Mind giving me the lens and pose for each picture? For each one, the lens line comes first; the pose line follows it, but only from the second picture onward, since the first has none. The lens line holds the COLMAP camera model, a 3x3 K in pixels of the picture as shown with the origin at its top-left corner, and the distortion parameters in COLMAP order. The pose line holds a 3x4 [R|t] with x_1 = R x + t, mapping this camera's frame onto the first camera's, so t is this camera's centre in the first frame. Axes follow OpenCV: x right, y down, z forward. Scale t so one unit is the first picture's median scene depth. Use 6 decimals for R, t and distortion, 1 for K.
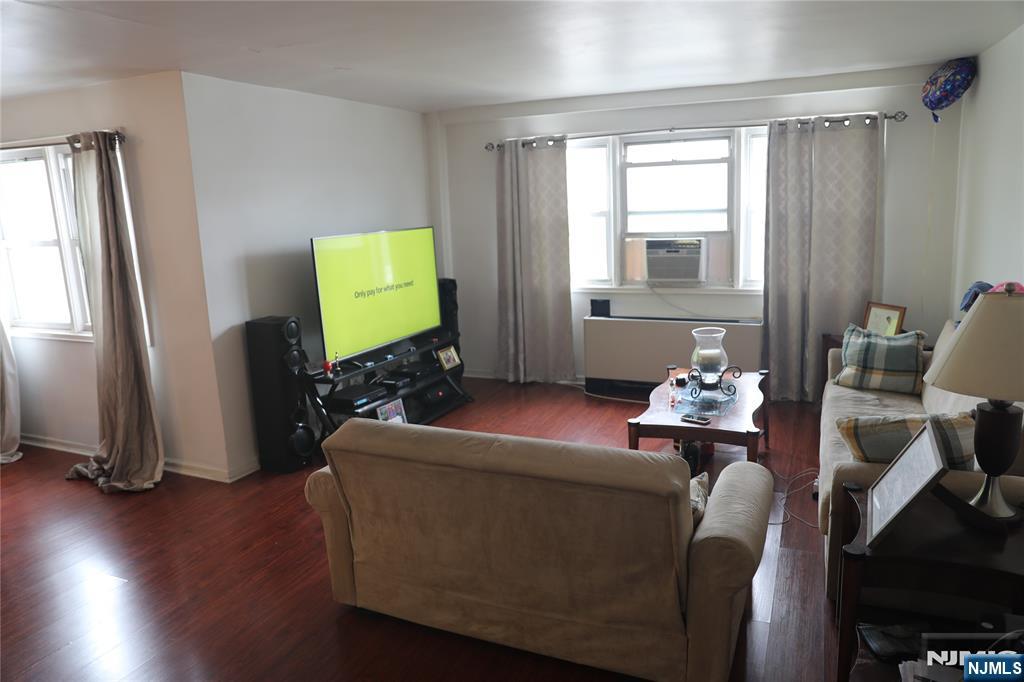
lens RADIAL K [[715.7, 0, 512.1], [0, 715.7, 331.4], [0, 0, 1]] dist [-0.079487, 0.033506]
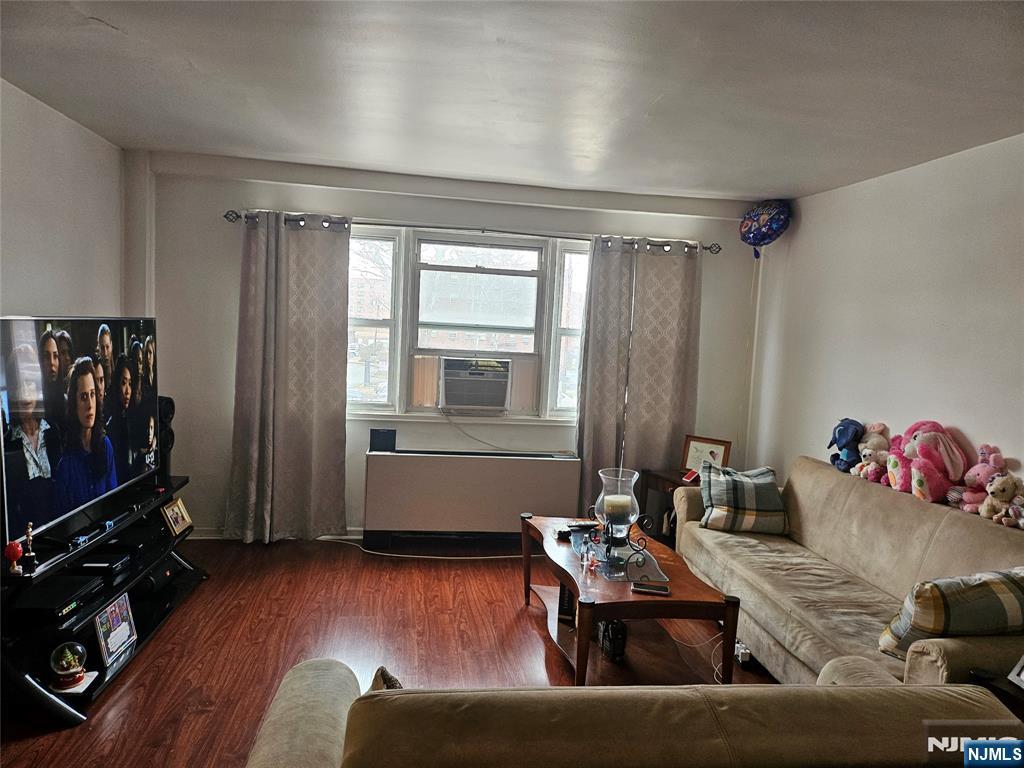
lens RADIAL K [[728.0, 0, 513.5], [0, 728.0, 395.1], [0, 0, 1]] dist [0.036614, -0.008441]
pose [[0.838185, 0.034276, 0.544307, -0.211494], [0.010275, 0.996854, -0.078597, -0.019144], [-0.545289, 0.071472, 0.835196, 0.262903]]
